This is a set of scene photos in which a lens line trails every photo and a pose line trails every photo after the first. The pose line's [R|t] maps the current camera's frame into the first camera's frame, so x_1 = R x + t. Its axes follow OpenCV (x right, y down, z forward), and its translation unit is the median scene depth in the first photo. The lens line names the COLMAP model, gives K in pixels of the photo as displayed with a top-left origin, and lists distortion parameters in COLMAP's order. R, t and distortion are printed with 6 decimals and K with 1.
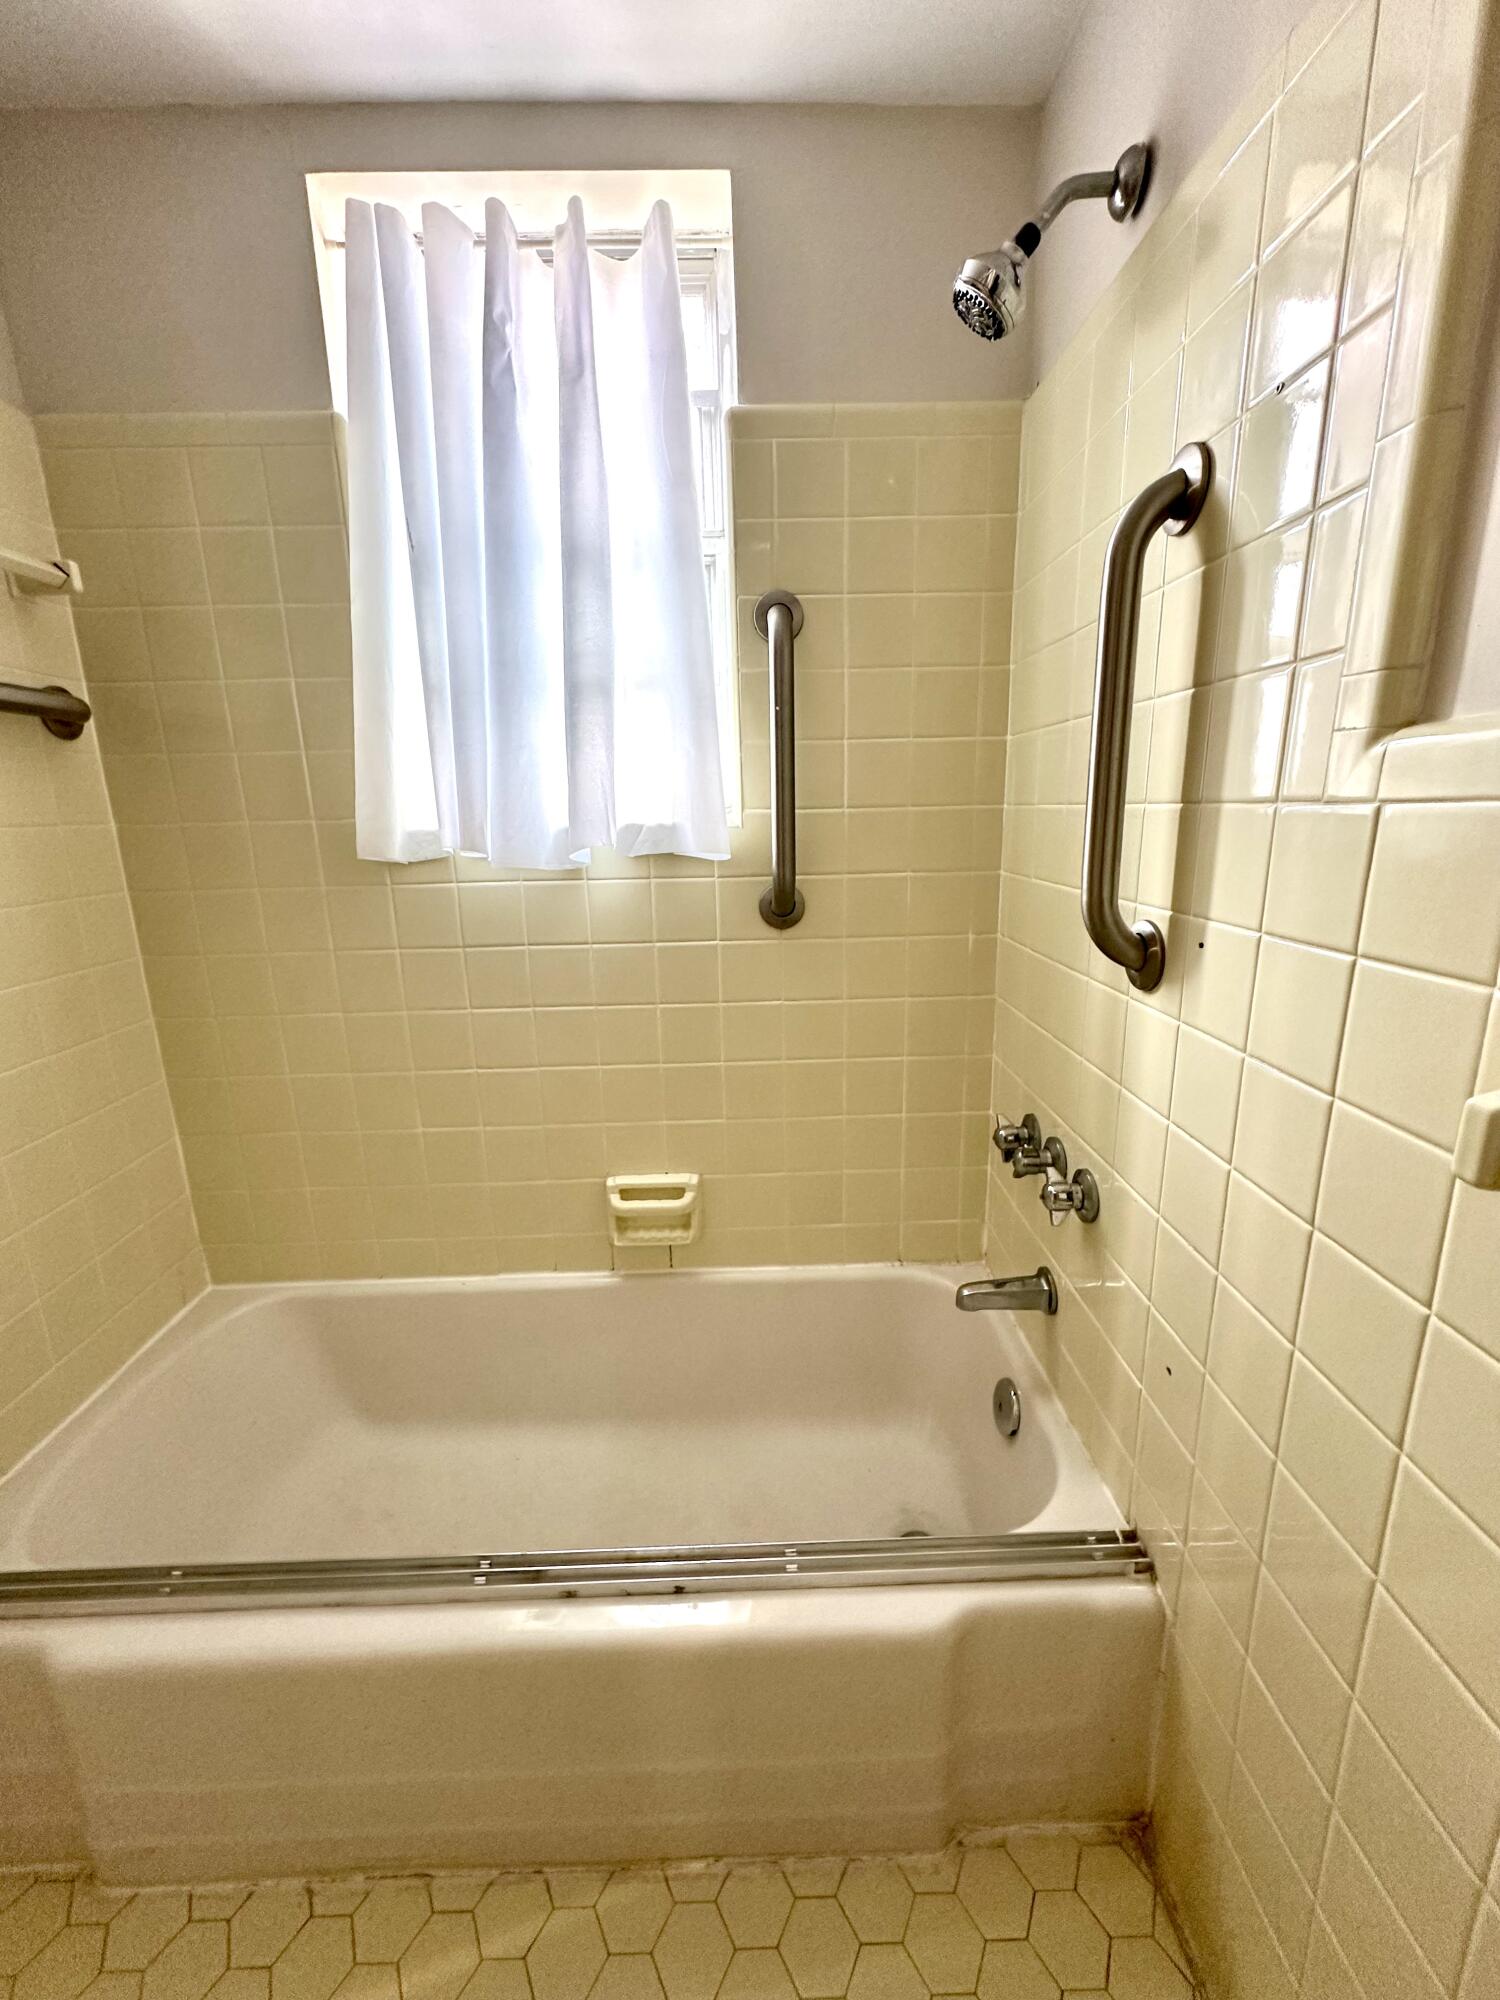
lens RADIAL K [[792.5, 0, 752.9], [0, 792.5, 991.9], [0, 0, 1]] dist [-0.001834, 0.000584]
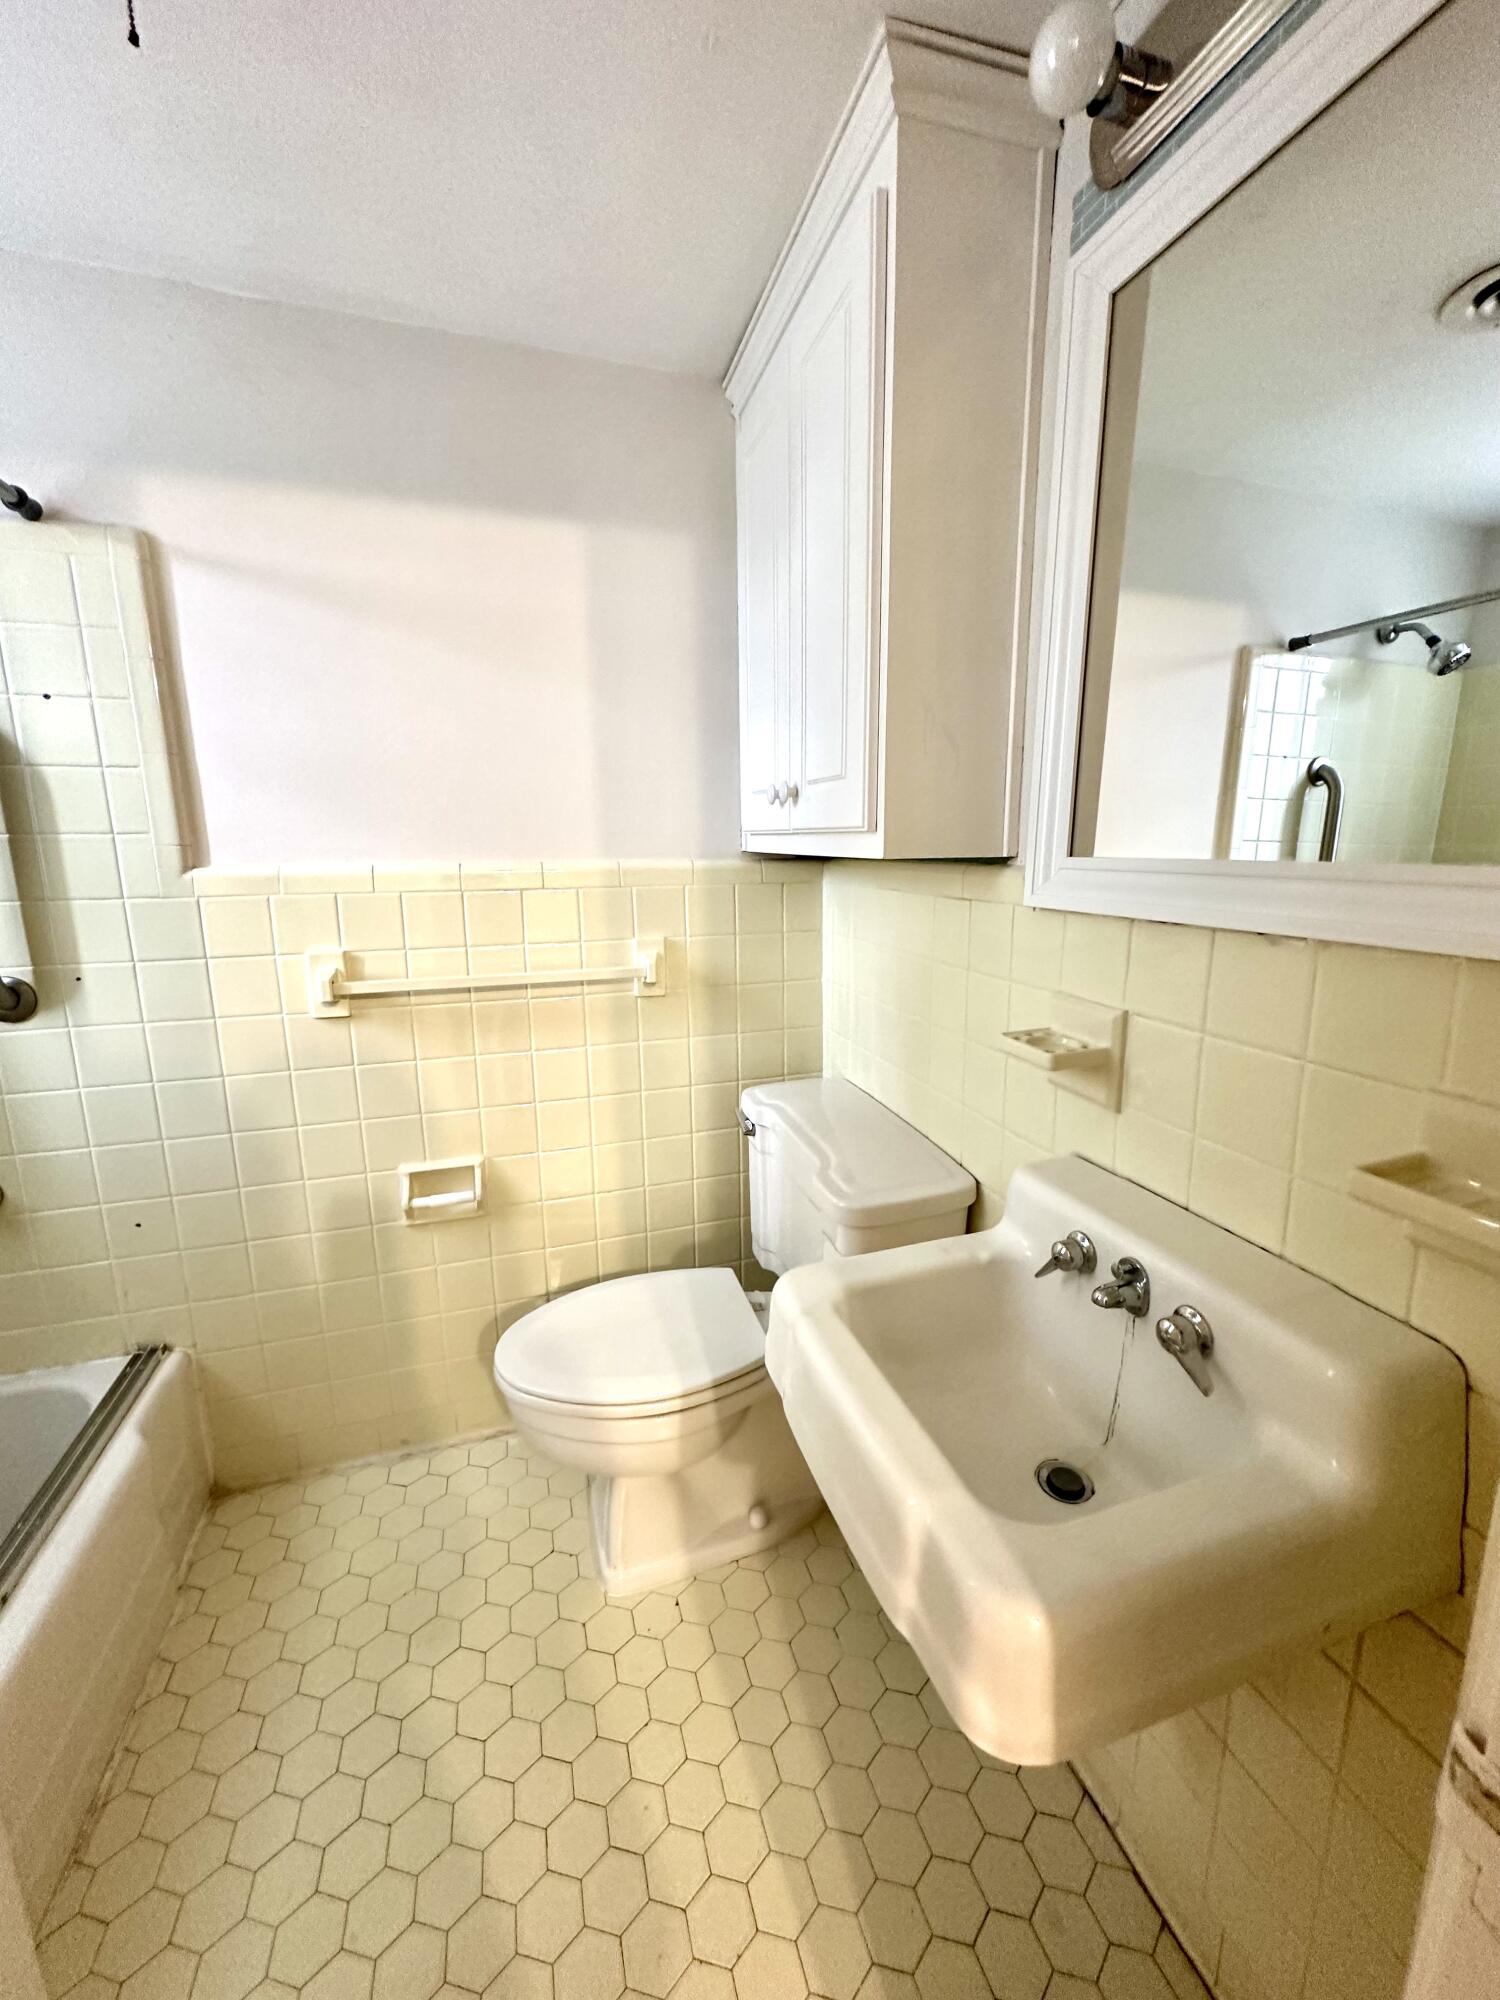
lens RADIAL K [[792.5, 0, 746.4], [0, 792.5, 1002.9], [0, 0, 1]] dist [-0.001834, 0.000584]
pose [[-0.268442, -0.164711, 0.949110, -1.367909], [0.237394, 0.943574, 0.230894, -0.056798], [-0.933586, 0.287294, -0.214194, 0.004285]]
